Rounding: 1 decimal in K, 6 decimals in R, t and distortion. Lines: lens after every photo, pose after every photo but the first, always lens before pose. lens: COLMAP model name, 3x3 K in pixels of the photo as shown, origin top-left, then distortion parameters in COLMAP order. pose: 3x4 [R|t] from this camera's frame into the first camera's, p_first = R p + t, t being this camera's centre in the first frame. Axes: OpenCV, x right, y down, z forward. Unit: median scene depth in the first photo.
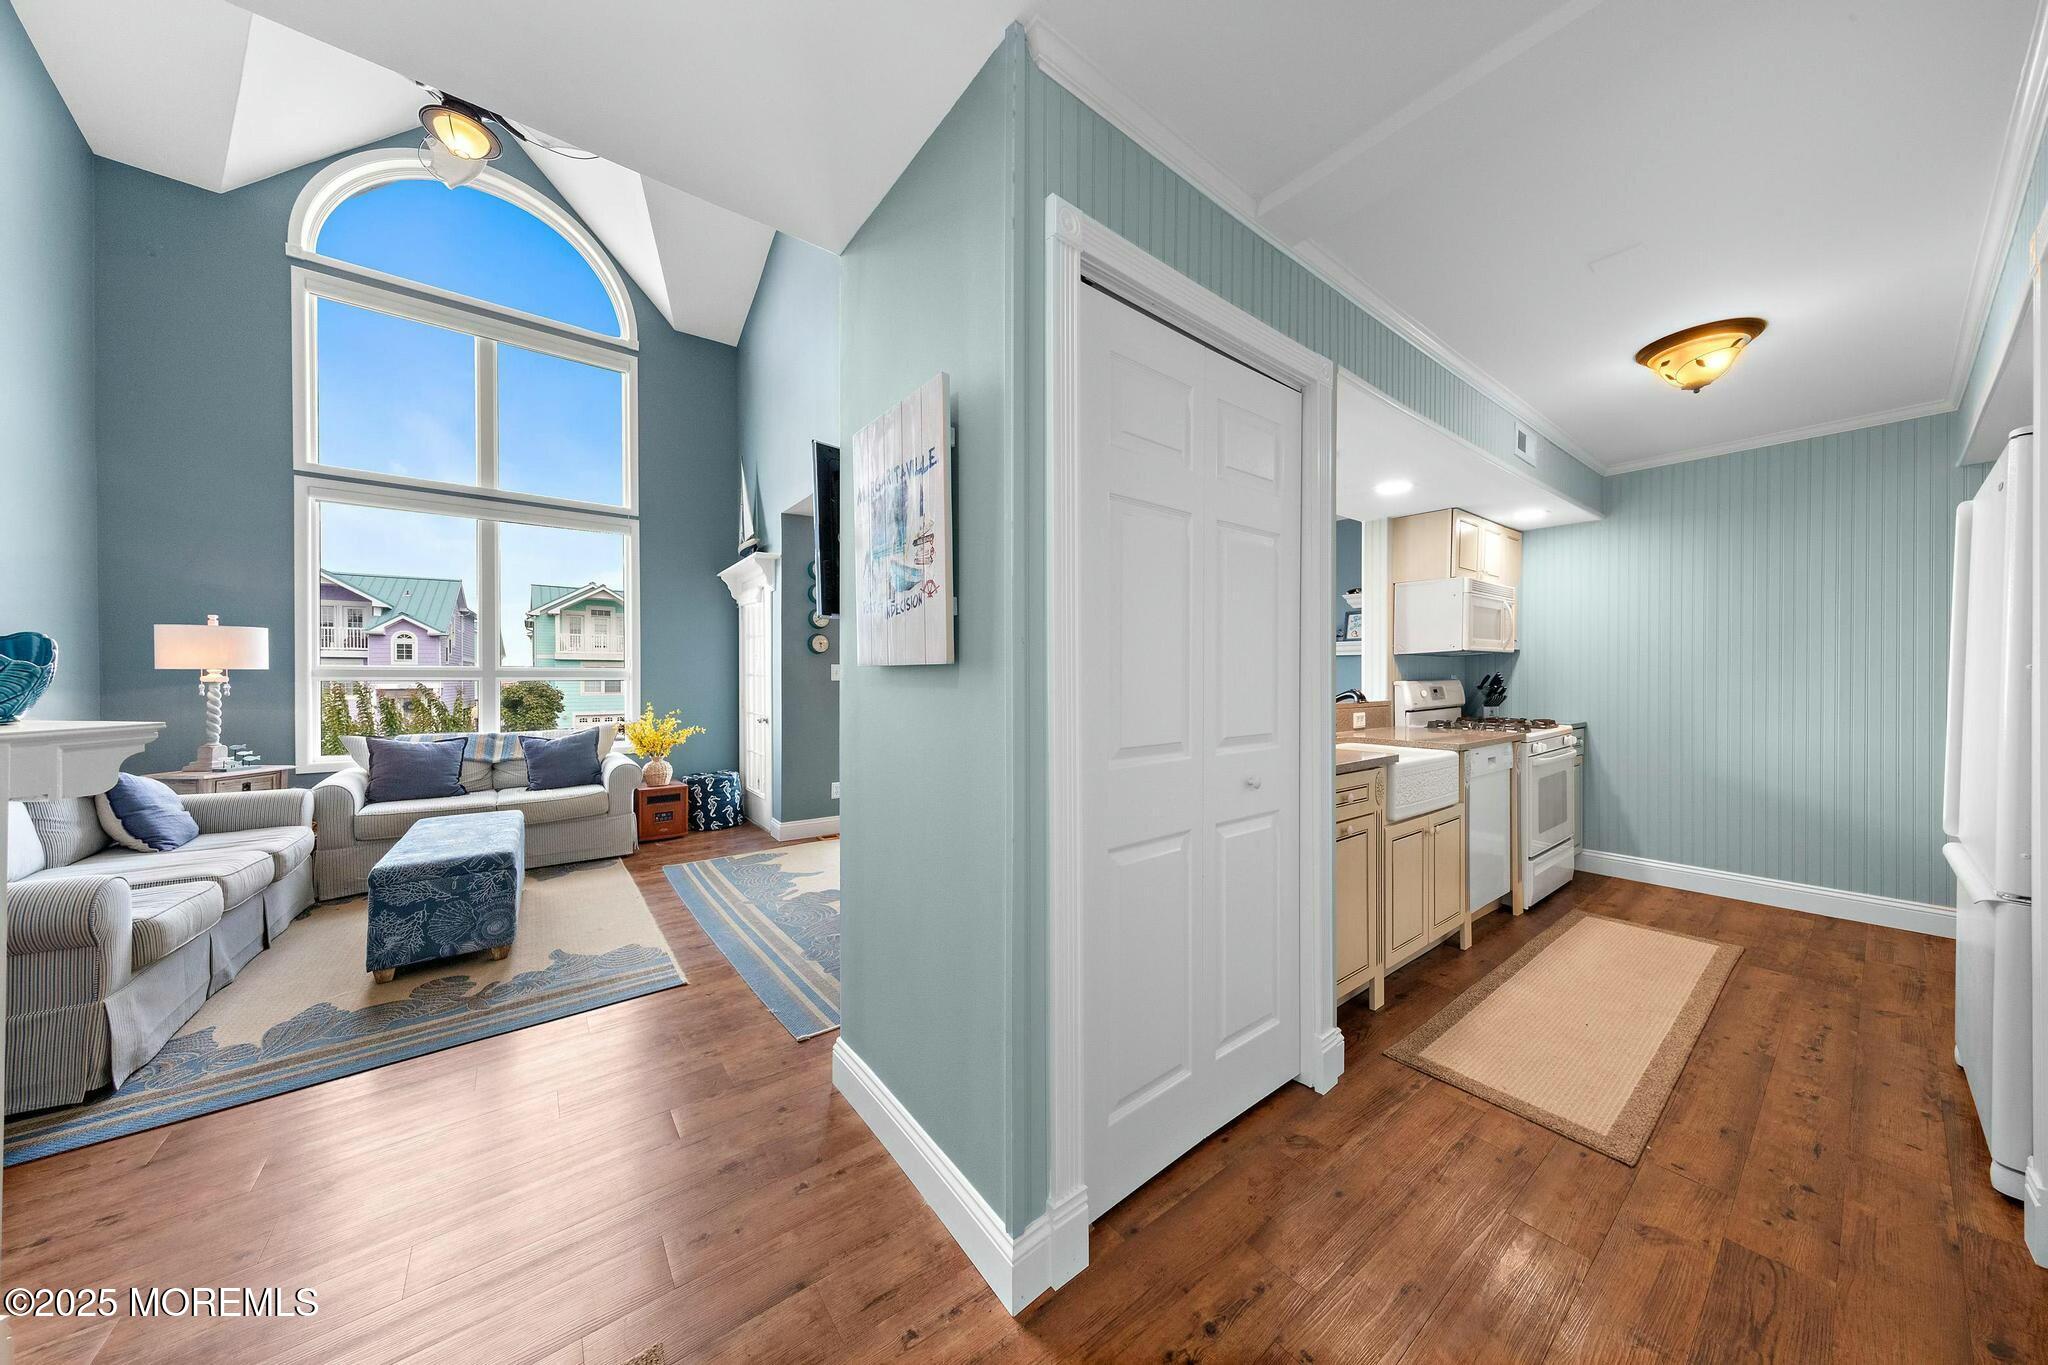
lens RADIAL K [[653.7, 0, 1030.8], [0, 653.7, 678.4], [0, 0, 1]] dist [0.007574, -0.000394]
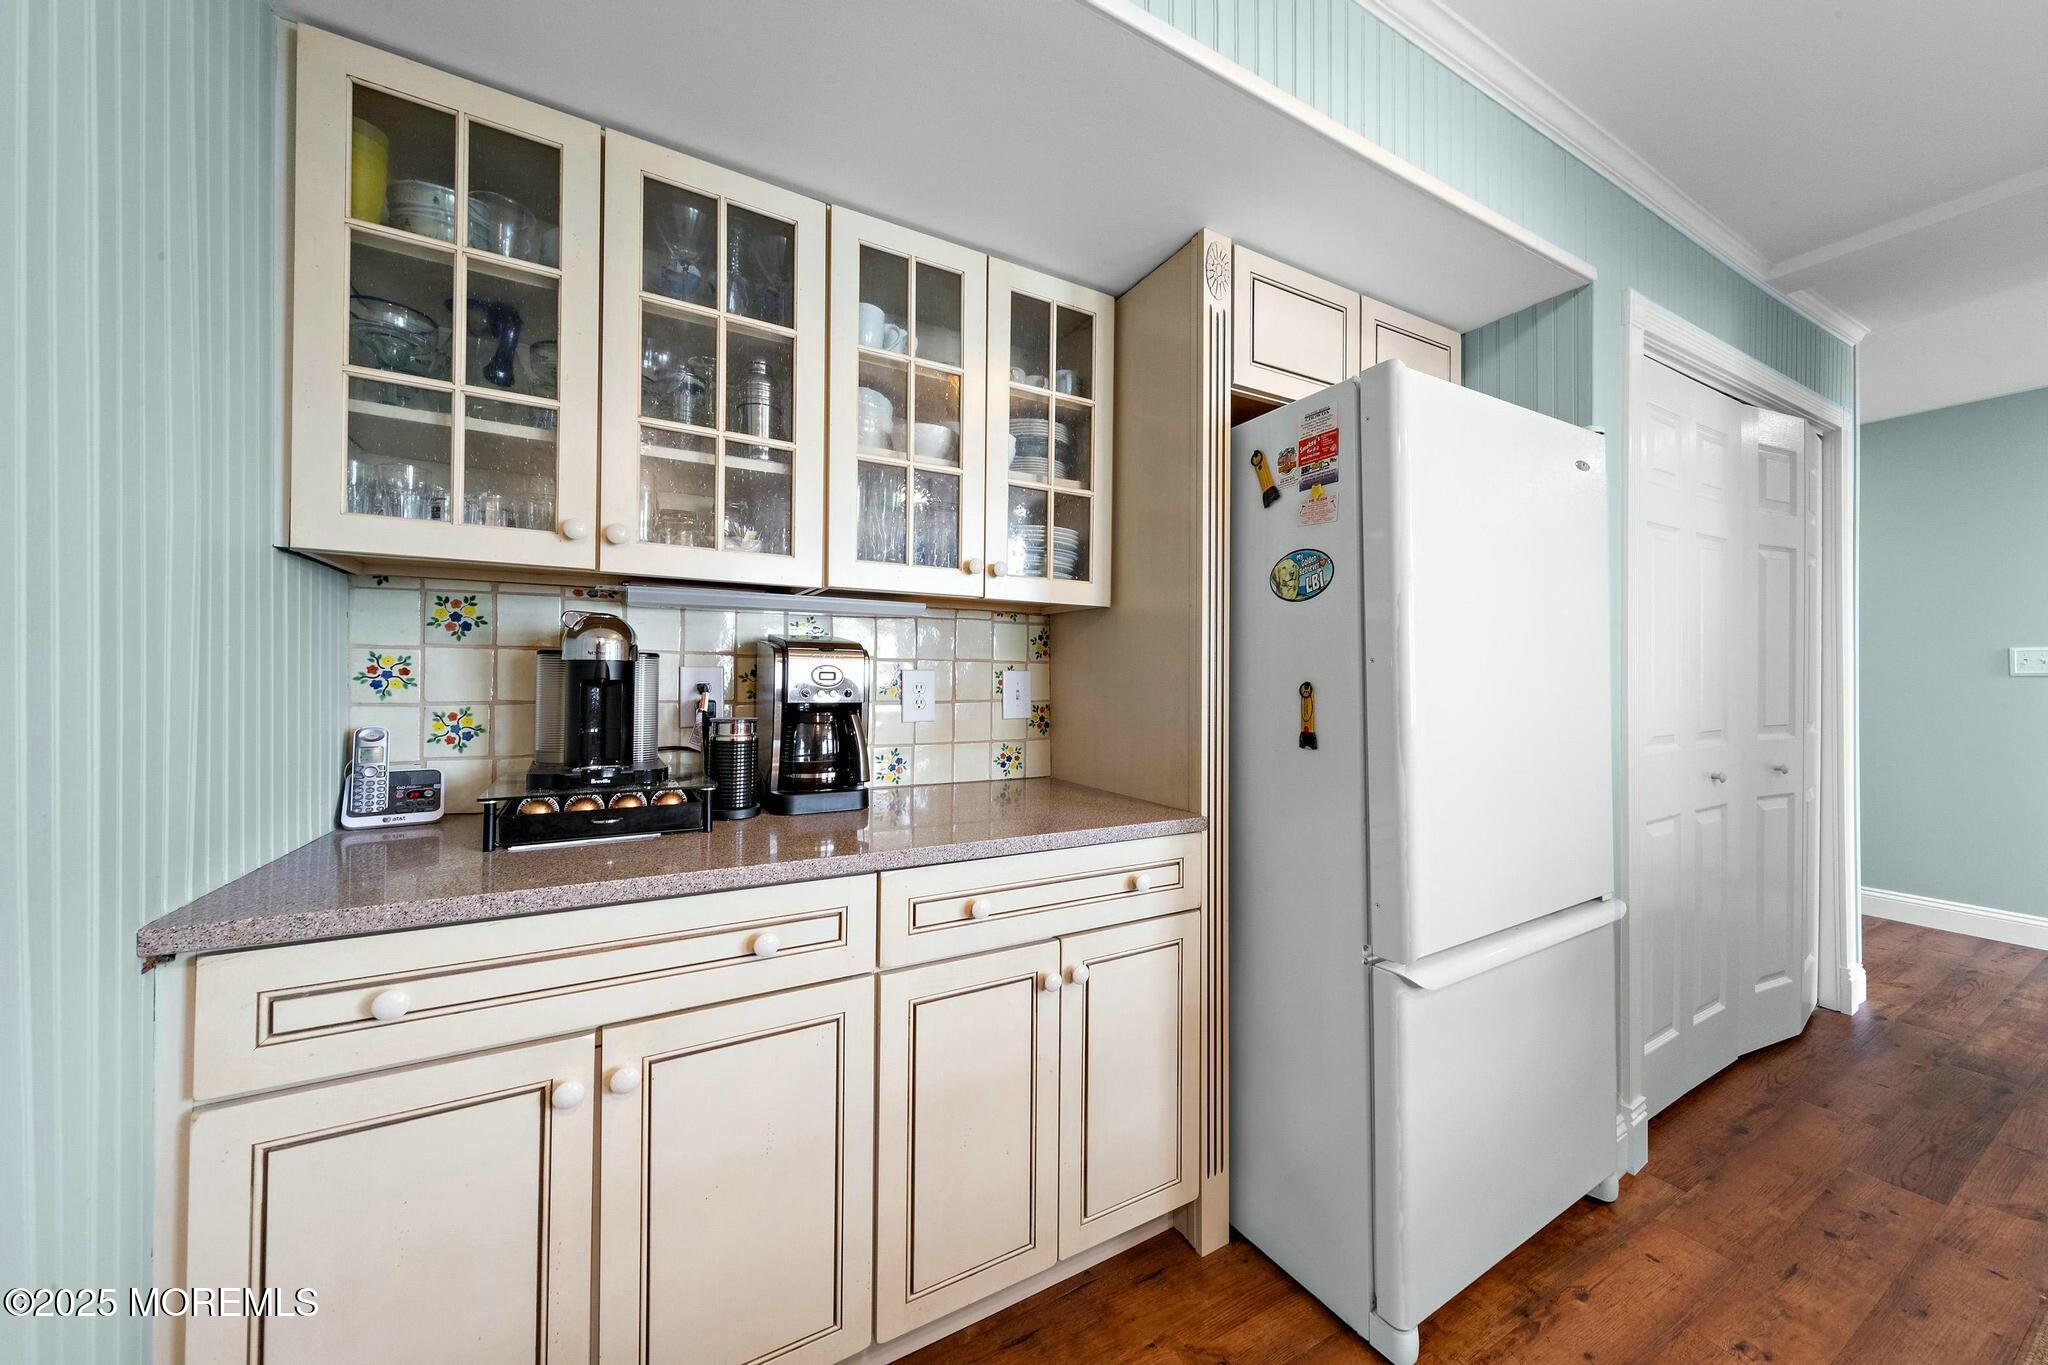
lens RADIAL K [[737.4, 0, 1039.2], [0, 737.4, 669.9], [0, 0, 1]] dist [0.007207, -0.000055]
pose [[-0.990929, 0.001164, 0.134384, 0.925364], [0.000584, 0.999990, -0.004356, -0.001258], [-0.134388, -0.004238, -0.990920, 0.948731]]
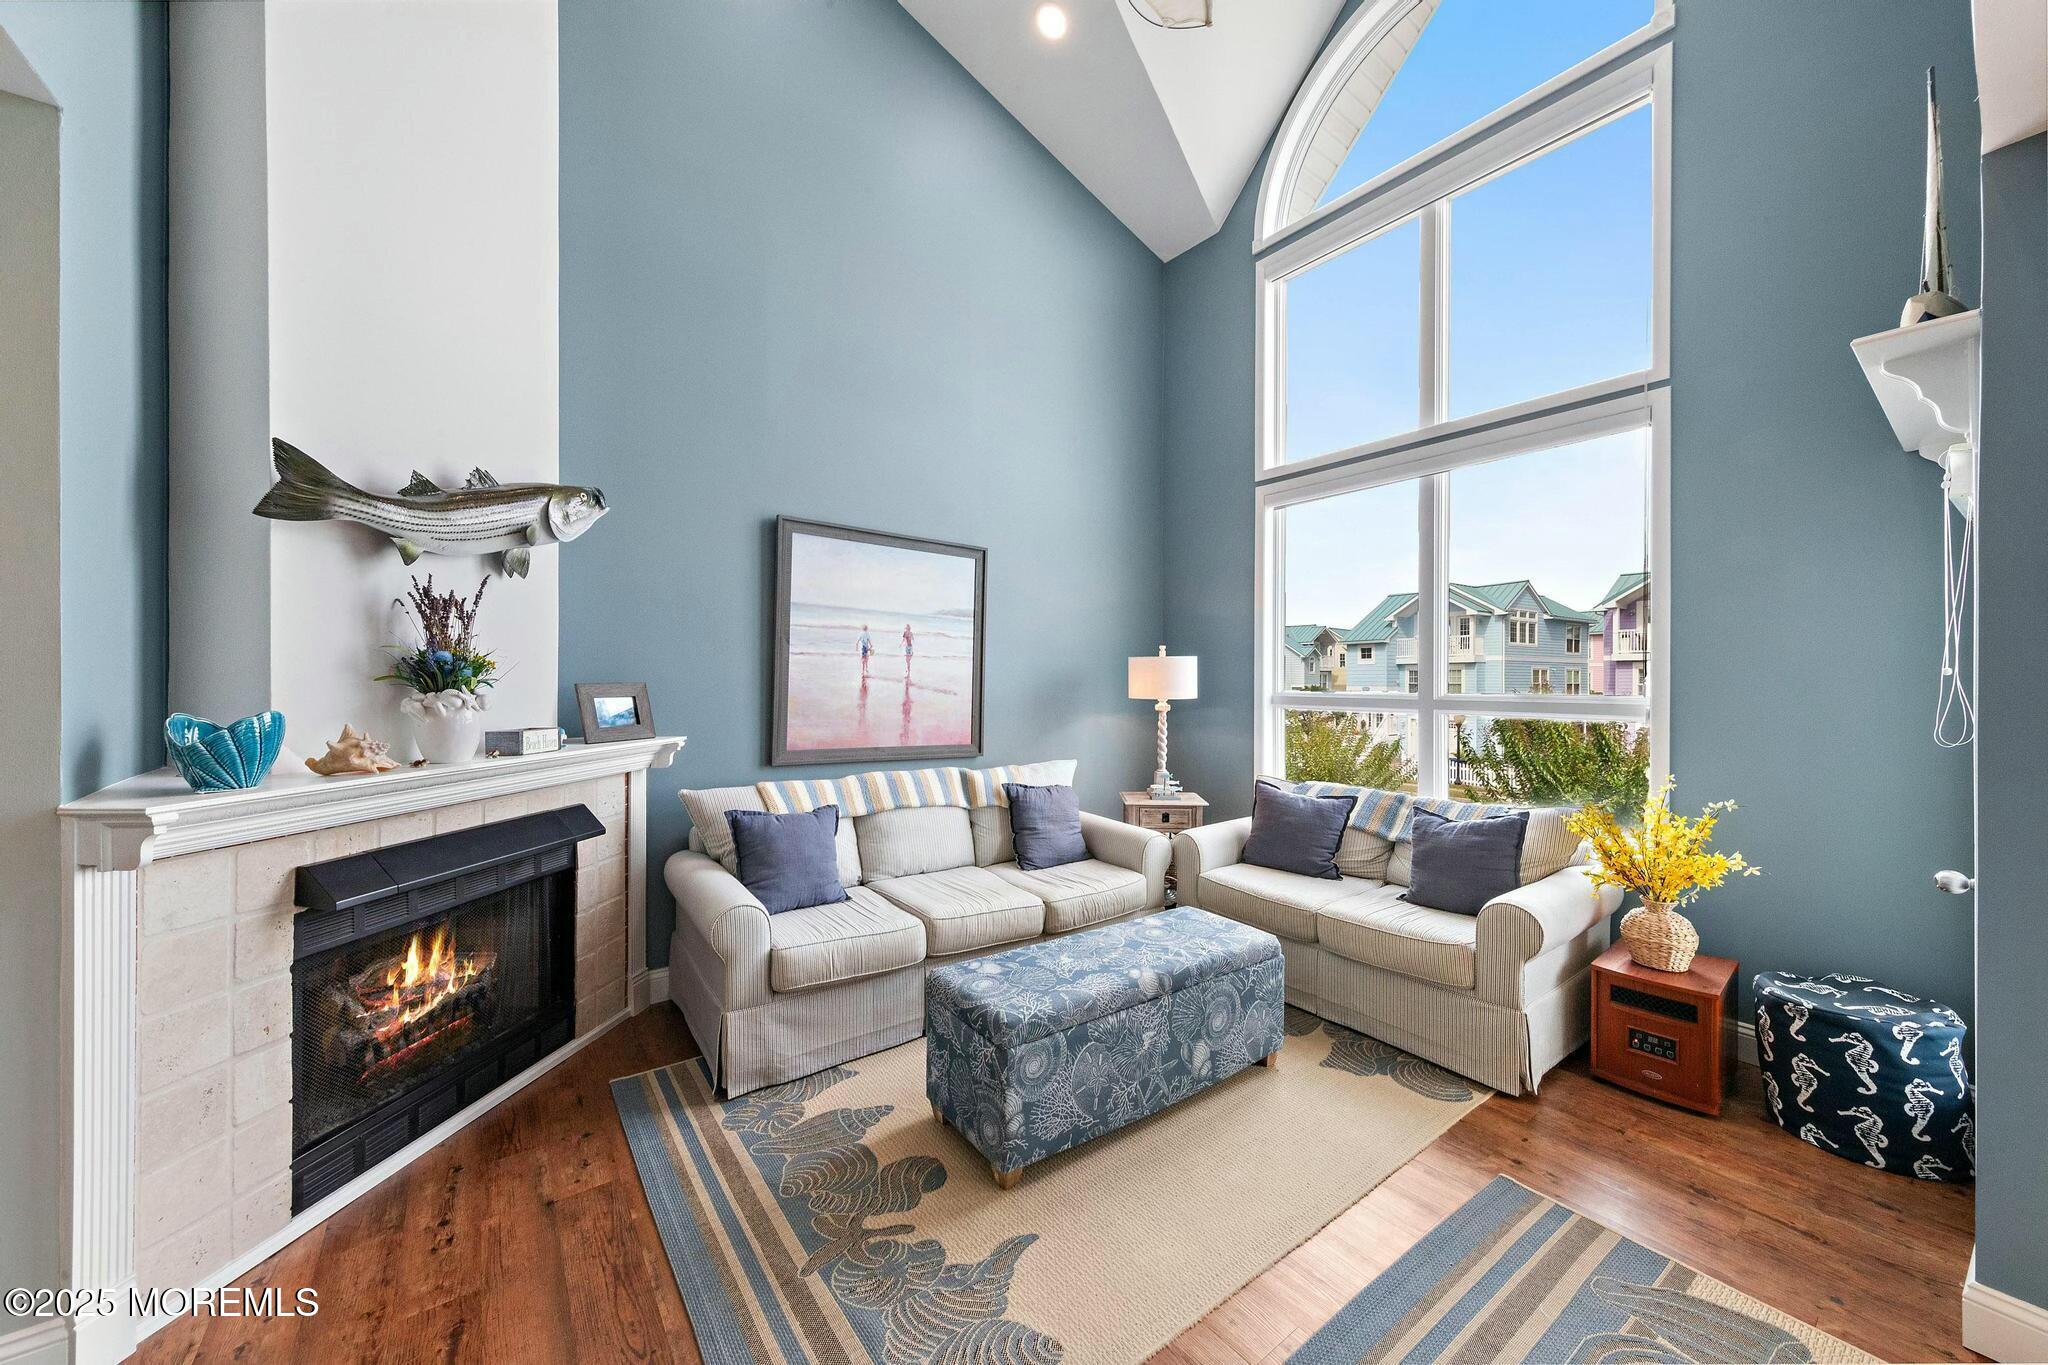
lens RADIAL K [[737.4, 0, 1032.7], [0, 737.4, 678.6], [0, 0, 1]] dist [0.007207, -0.000055]
pose [[-0.019277, 0.001338, -0.999813, -0.080394], [-0.000594, 0.999999, 0.001349, -0.044926], [0.999814, 0.000620, -0.019276, 0.814418]]
